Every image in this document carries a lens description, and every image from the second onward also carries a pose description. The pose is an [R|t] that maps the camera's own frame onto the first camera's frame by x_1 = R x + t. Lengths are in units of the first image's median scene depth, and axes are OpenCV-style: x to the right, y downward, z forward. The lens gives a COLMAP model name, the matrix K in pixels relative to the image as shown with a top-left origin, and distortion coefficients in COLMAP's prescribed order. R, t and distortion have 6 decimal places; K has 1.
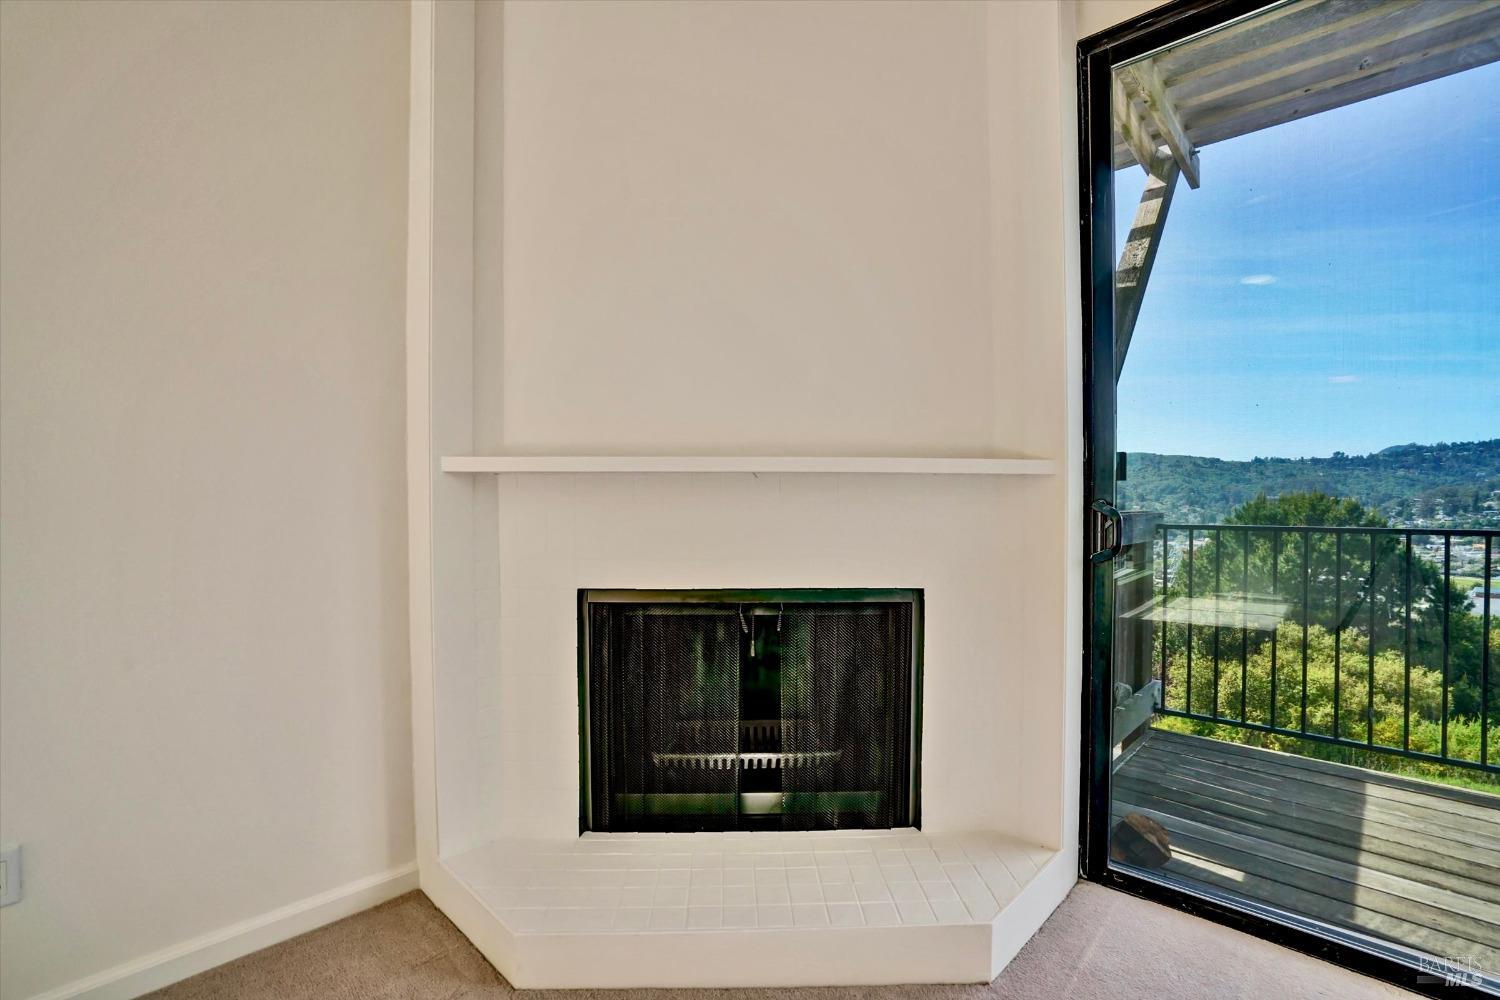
lens RADIAL K [[687.0, 0, 740.6], [0, 687.0, 508.8], [0, 0, 1]] dist [-0.055631, 0.017135]
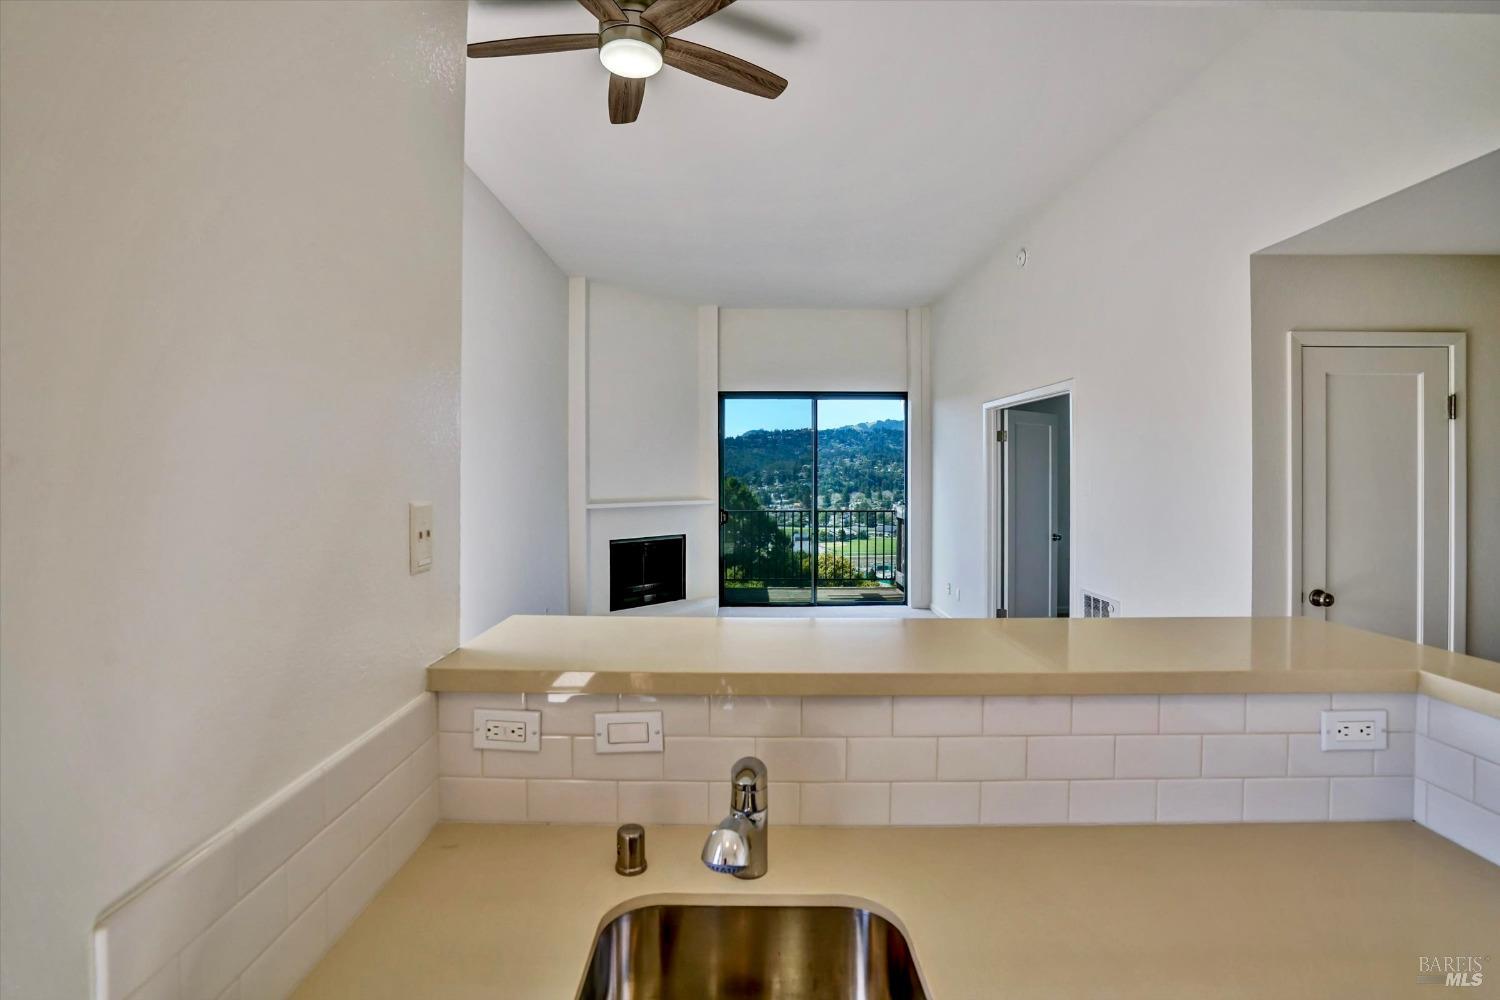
lens RADIAL K [[700.6, 0, 744.8], [0, 700.6, 473.5], [0, 0, 1]] dist [-0.060109, -0.000018]
pose [[0.718016, -0.000307, 0.696027, -0.160735], [0.007140, 0.999951, -0.006925, -0.013931], [-0.695990, 0.009941, 0.717983, -0.147083]]
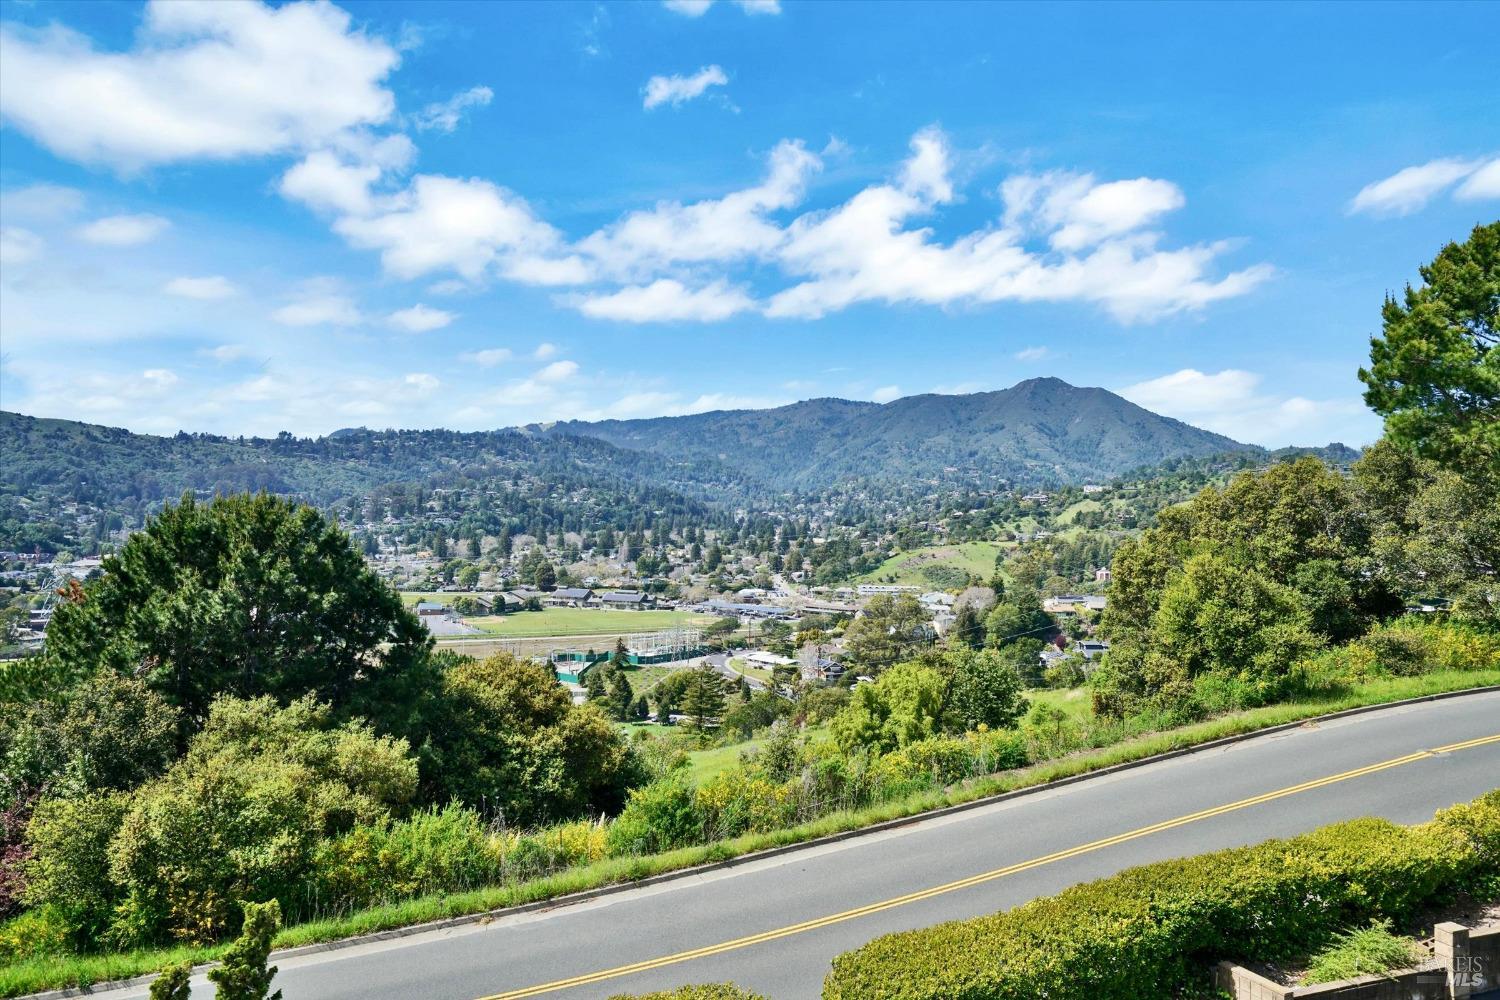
lens RADIAL K [[1134.4, 0, 714.0], [0, 1134.4, 515.4], [0, 0, 1]] dist [0.027288, 0.053264]
pose [[0.459346, 0.000505, 0.888257, 0.084538], [-0.006394, 0.999976, 0.002738, -0.013489], [-0.888234, -0.006938, 0.459338, 0.111008]]
